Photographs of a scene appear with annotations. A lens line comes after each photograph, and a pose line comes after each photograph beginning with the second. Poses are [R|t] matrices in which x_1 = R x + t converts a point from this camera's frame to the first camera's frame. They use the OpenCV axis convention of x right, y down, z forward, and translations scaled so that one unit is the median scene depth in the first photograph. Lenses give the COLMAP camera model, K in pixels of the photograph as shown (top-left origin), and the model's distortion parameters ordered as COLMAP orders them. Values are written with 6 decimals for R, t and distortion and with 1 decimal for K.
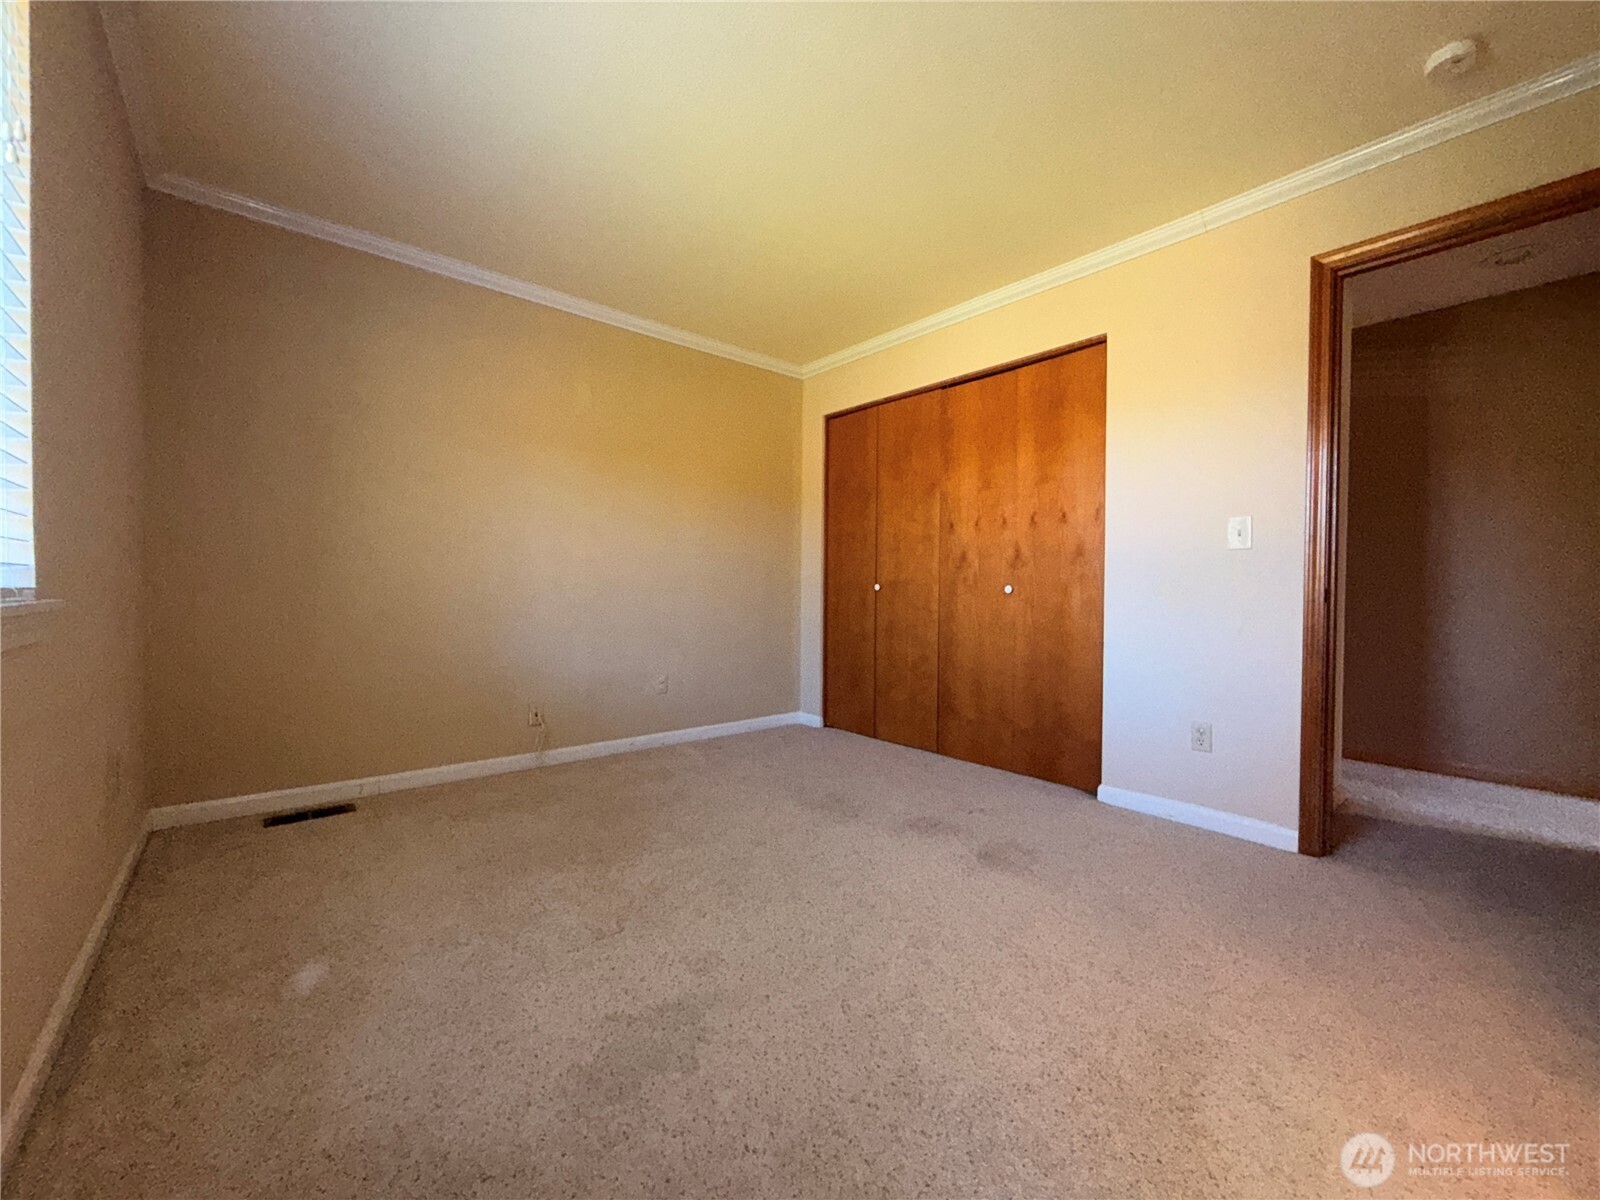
lens RADIAL K [[640.7, 0, 804.1], [0, 640.7, 604.4], [0, 0, 1]] dist [-0.002180, -0.000386]
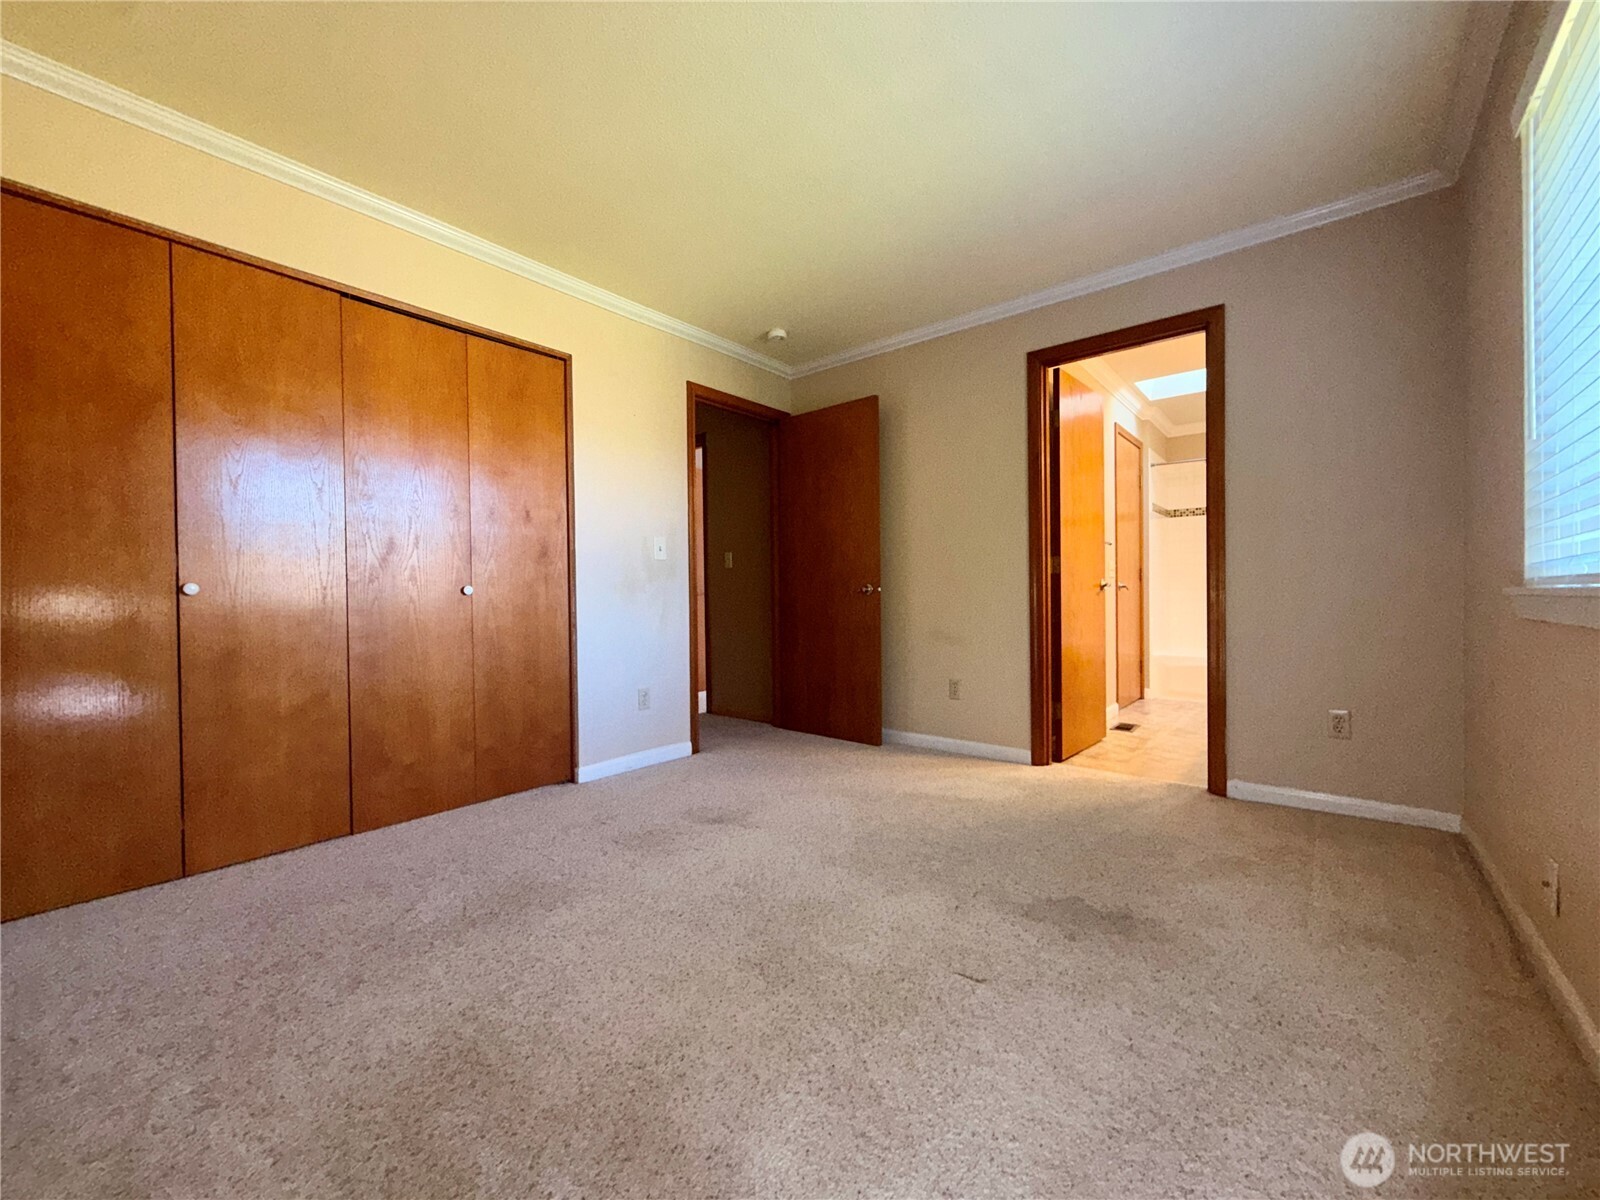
lens RADIAL K [[640.7, 0, 811.3], [0, 640.7, 591.6], [0, 0, 1]] dist [-0.002180, -0.000386]
pose [[-0.184042, -0.014395, 0.982813, -0.673968], [0.023133, 0.999552, 0.018972, -0.030611], [-0.982646, 0.026227, -0.183626, 0.798026]]
